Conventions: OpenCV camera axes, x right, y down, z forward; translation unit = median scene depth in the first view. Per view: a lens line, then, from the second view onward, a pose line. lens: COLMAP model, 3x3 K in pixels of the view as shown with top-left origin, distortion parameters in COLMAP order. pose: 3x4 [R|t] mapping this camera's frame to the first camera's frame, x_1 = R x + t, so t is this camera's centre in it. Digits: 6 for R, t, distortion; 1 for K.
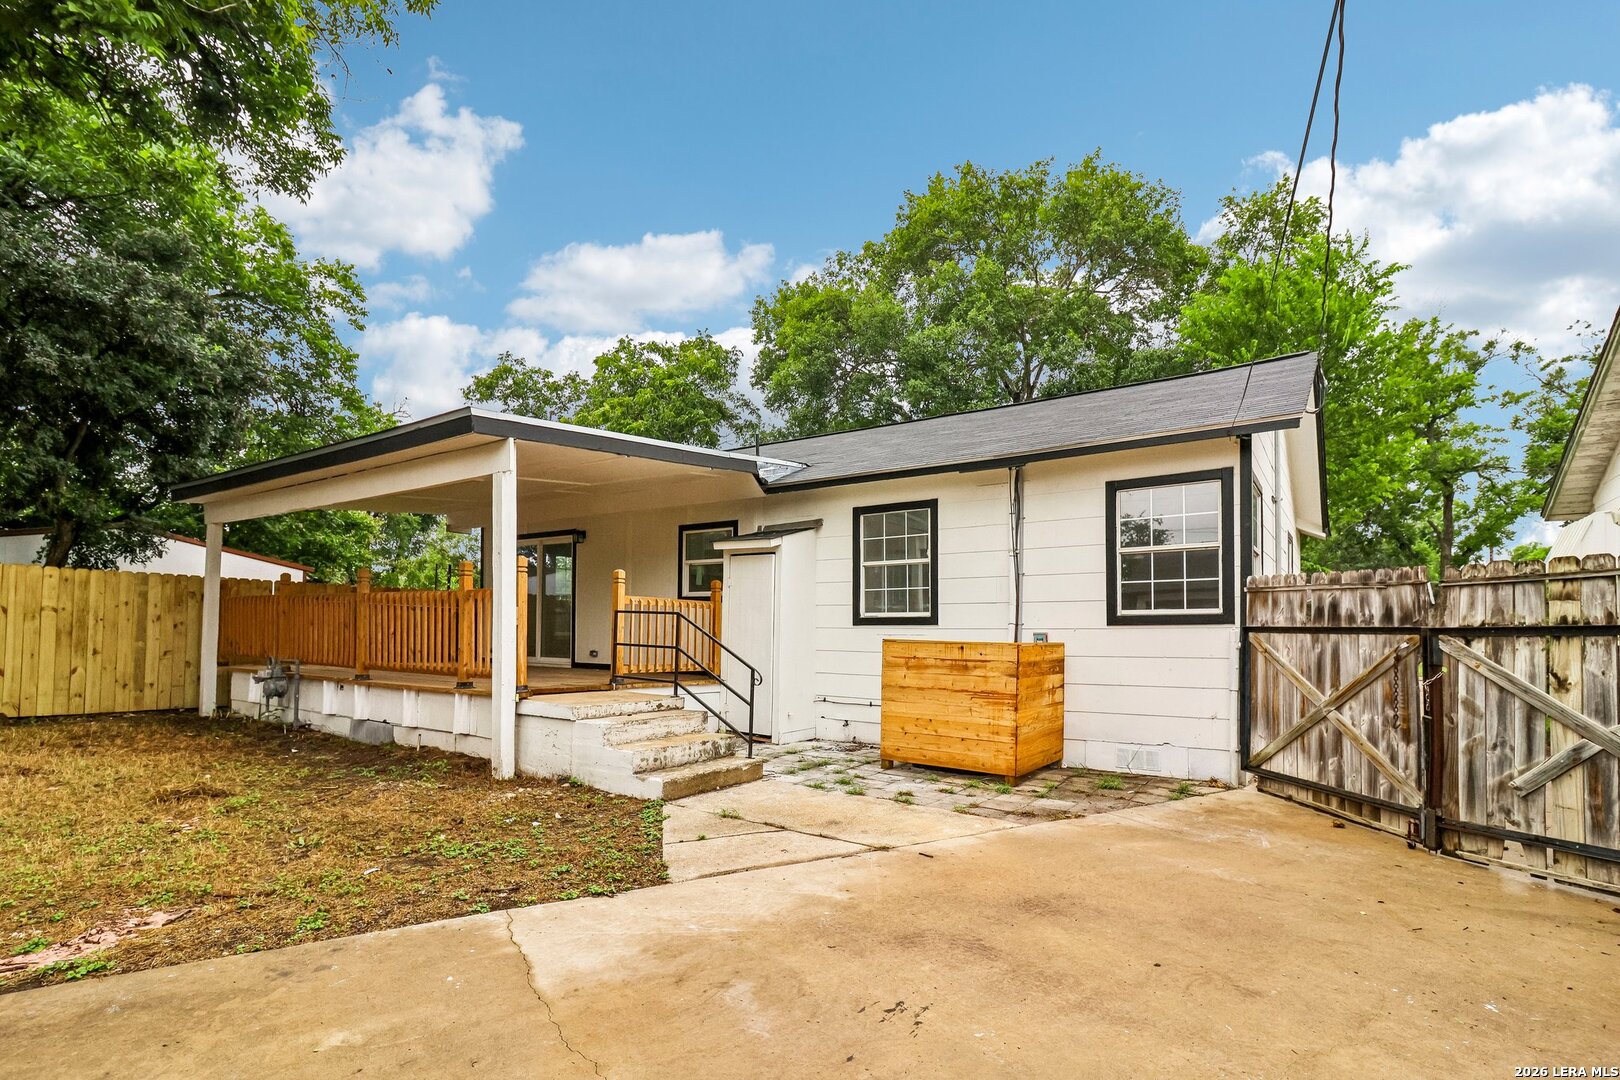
lens RADIAL K [[749.1, 0, 818.3], [0, 749.1, 544.3], [0, 0, 1]] dist [0.001510, -0.000280]
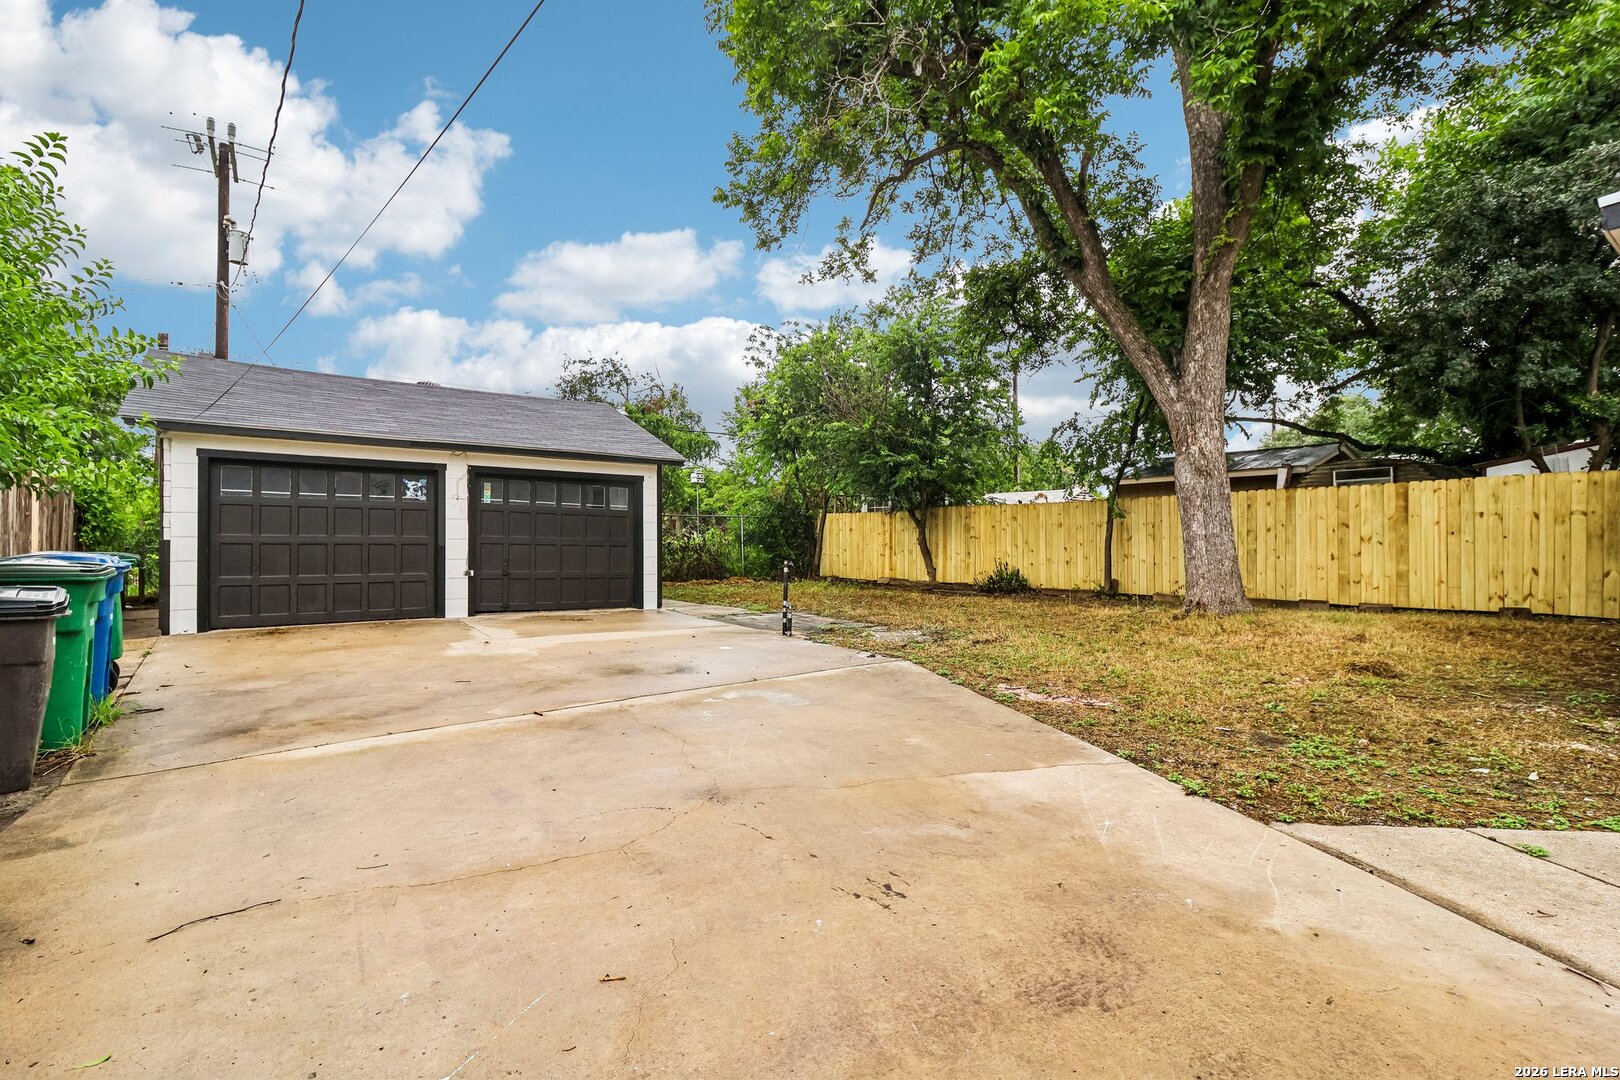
lens RADIAL K [[749.1, 0, 812.6], [0, 749.1, 540.5], [0, 0, 1]] dist [0.001510, -0.000280]
pose [[-0.307317, -0.010667, -0.951547, 0.562880], [0.107826, 0.993107, -0.045957, 0.123948], [0.945479, -0.116724, -0.304048, 0.687659]]
